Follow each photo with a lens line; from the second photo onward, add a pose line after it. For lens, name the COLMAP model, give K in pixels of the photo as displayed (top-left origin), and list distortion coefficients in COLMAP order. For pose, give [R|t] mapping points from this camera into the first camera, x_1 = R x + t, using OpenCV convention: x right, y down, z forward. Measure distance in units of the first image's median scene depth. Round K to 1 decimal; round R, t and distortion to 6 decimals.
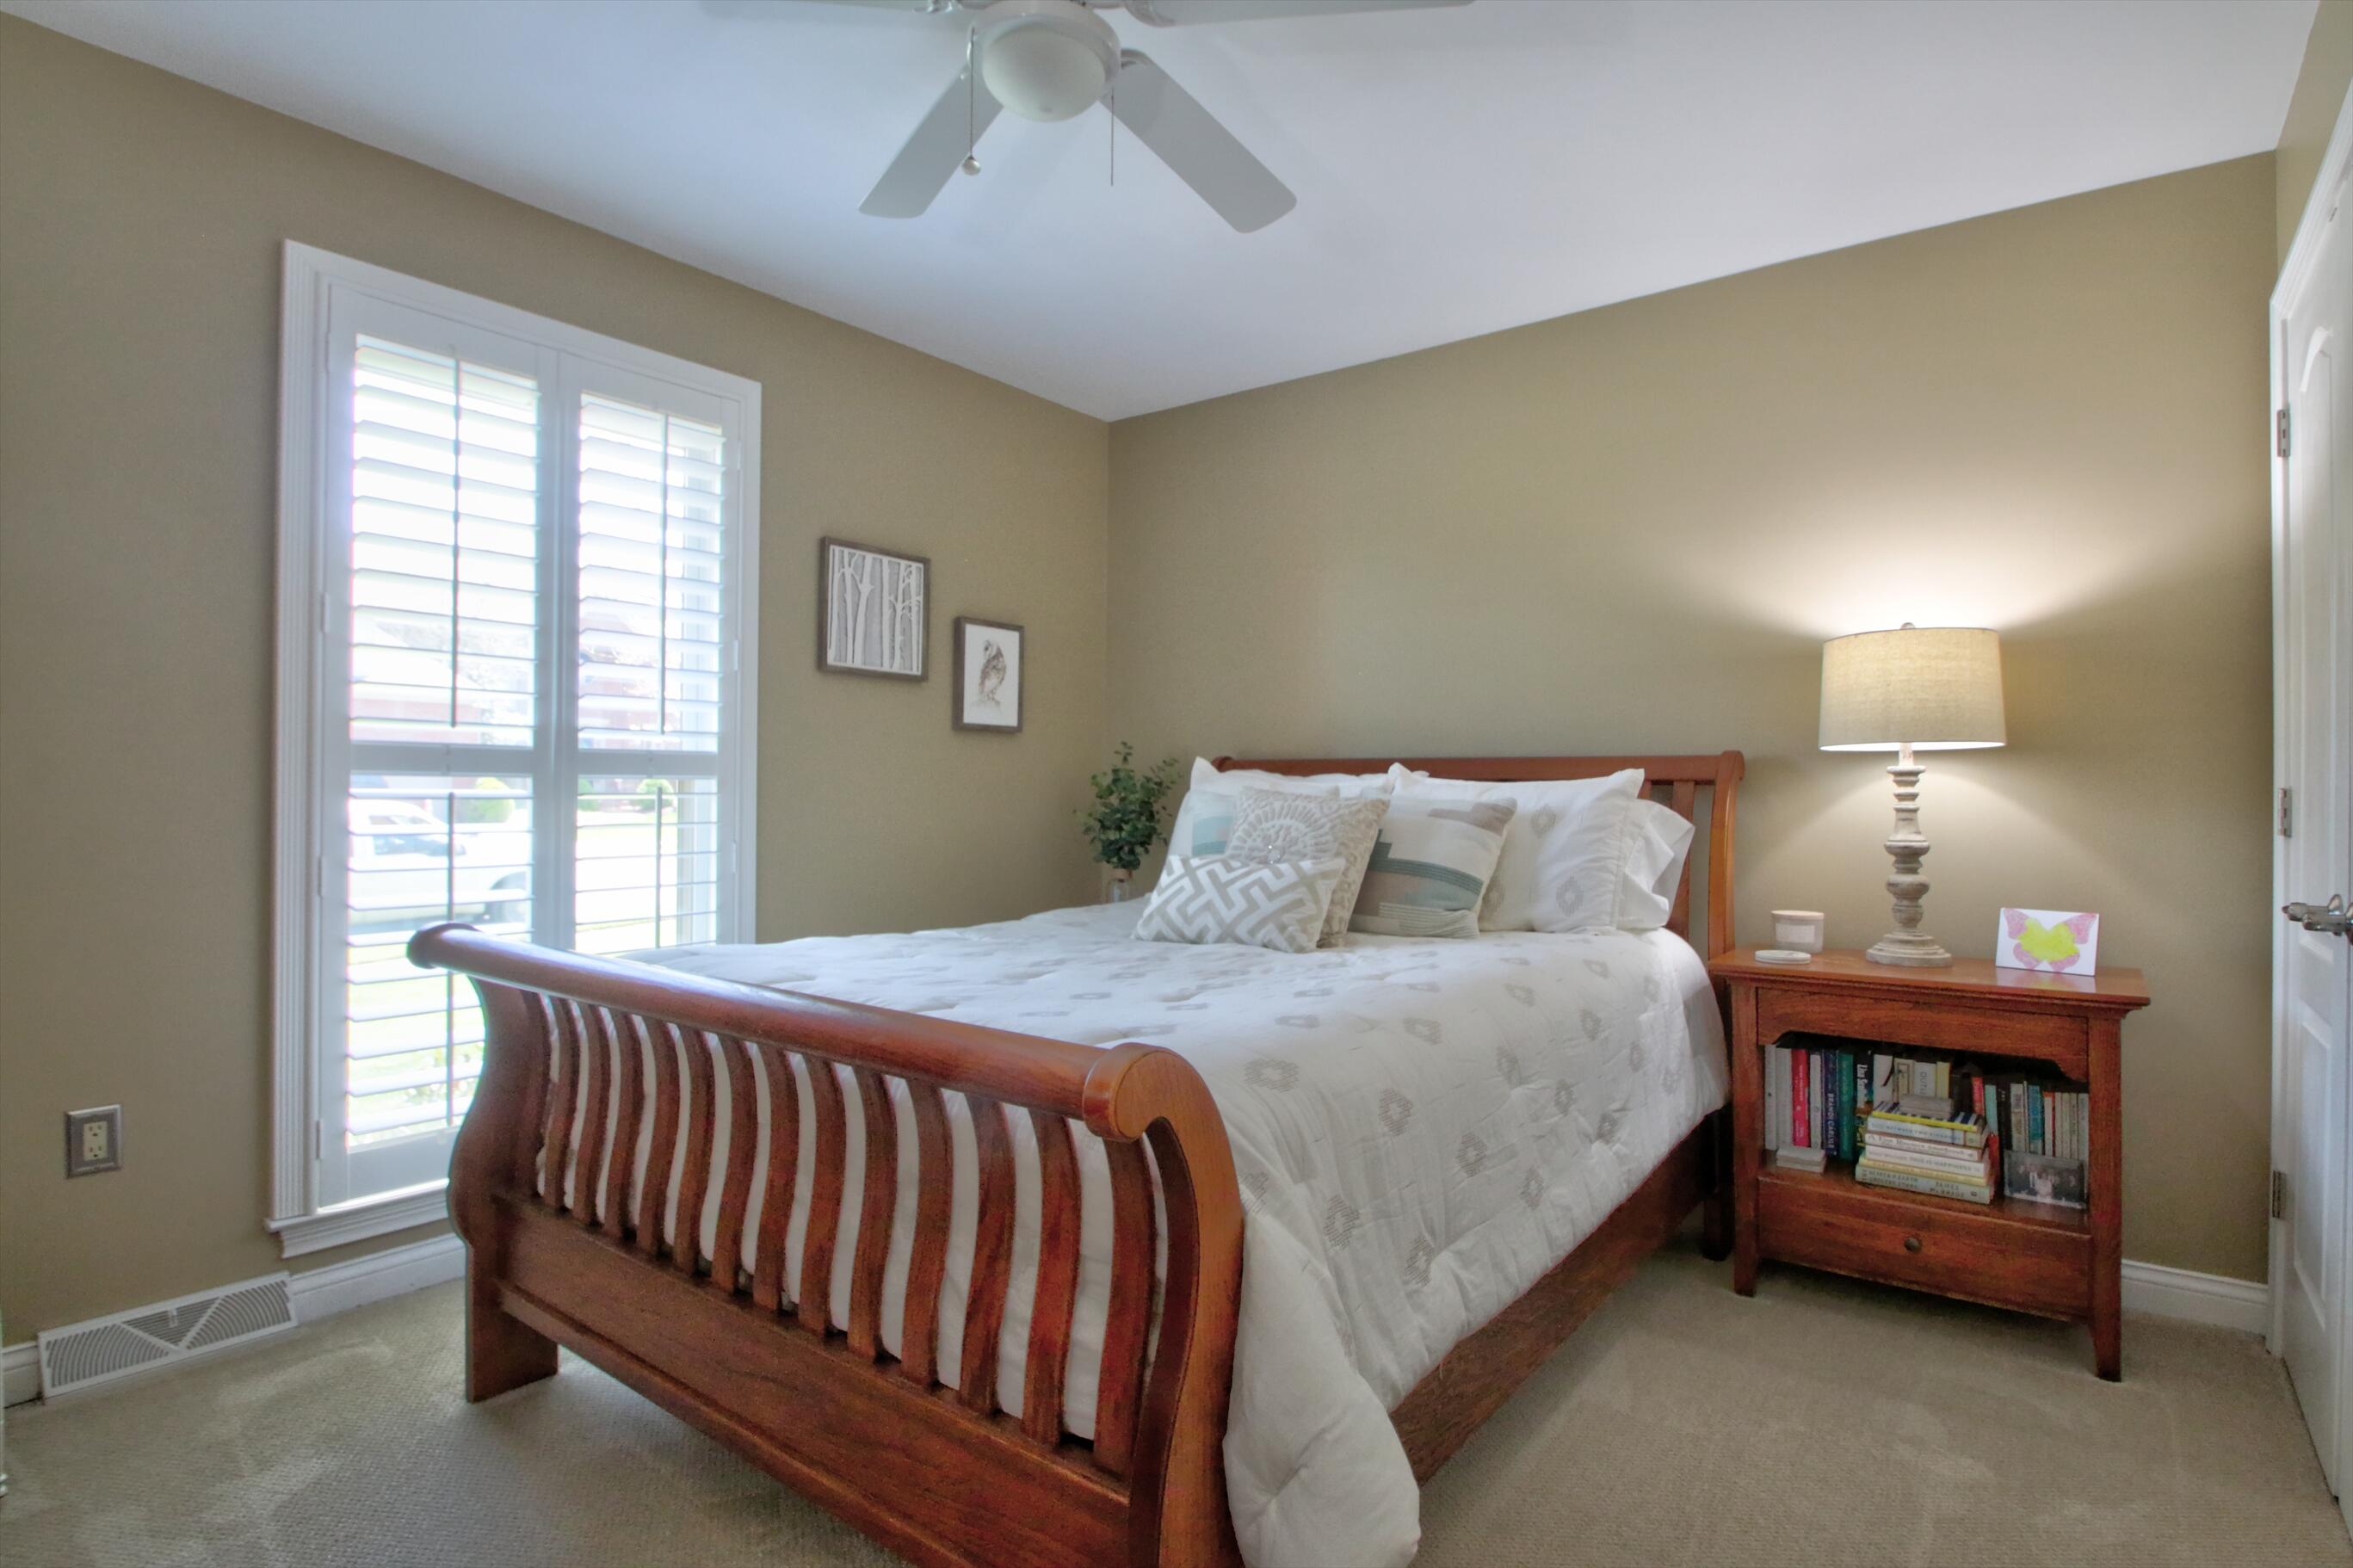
lens RADIAL K [[1142.1, 0, 1198.4], [0, 1142.1, 779.5], [0, 0, 1]] dist [-0.013873, -0.000680]
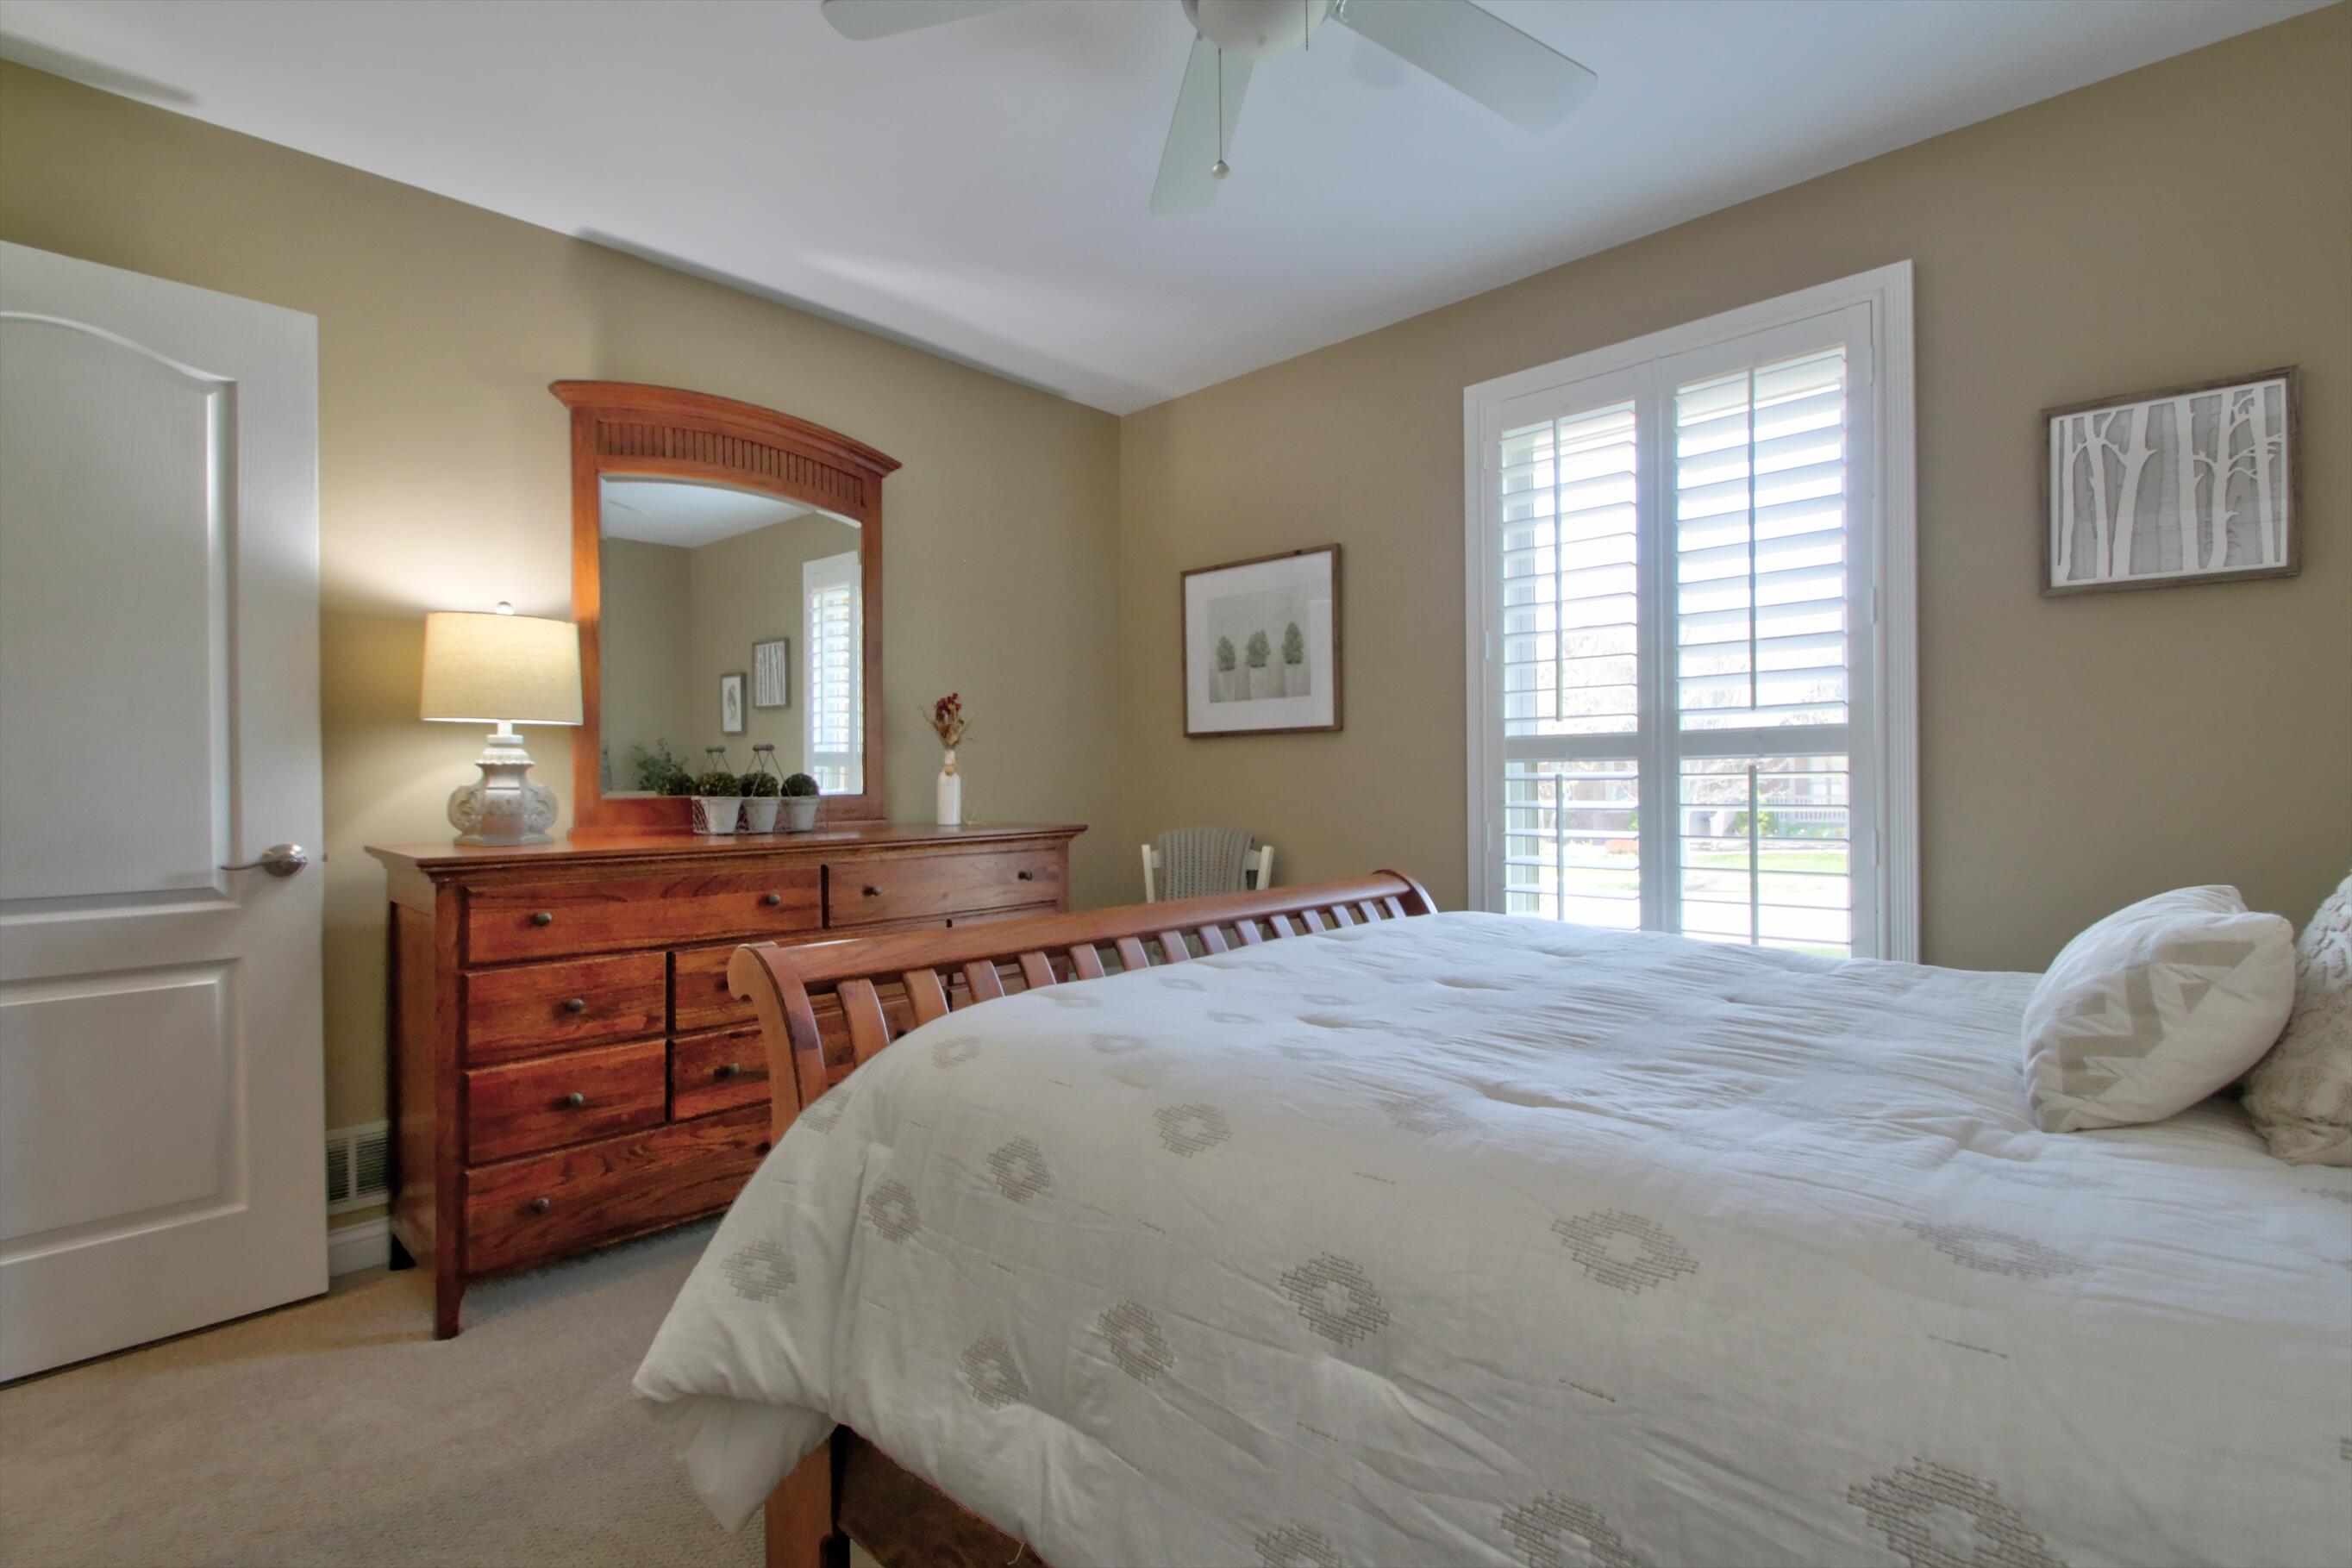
lens RADIAL K [[1079.2, 0, 1180.2], [0, 1079.2, 782.9], [0, 0, 1]] dist [0.006338, -0.013304]
pose [[-0.110105, -0.003673, -0.993913, 0.489191], [0.019028, 0.999802, -0.005803, 0.017439], [0.993738, -0.019551, -0.110013, 0.649723]]
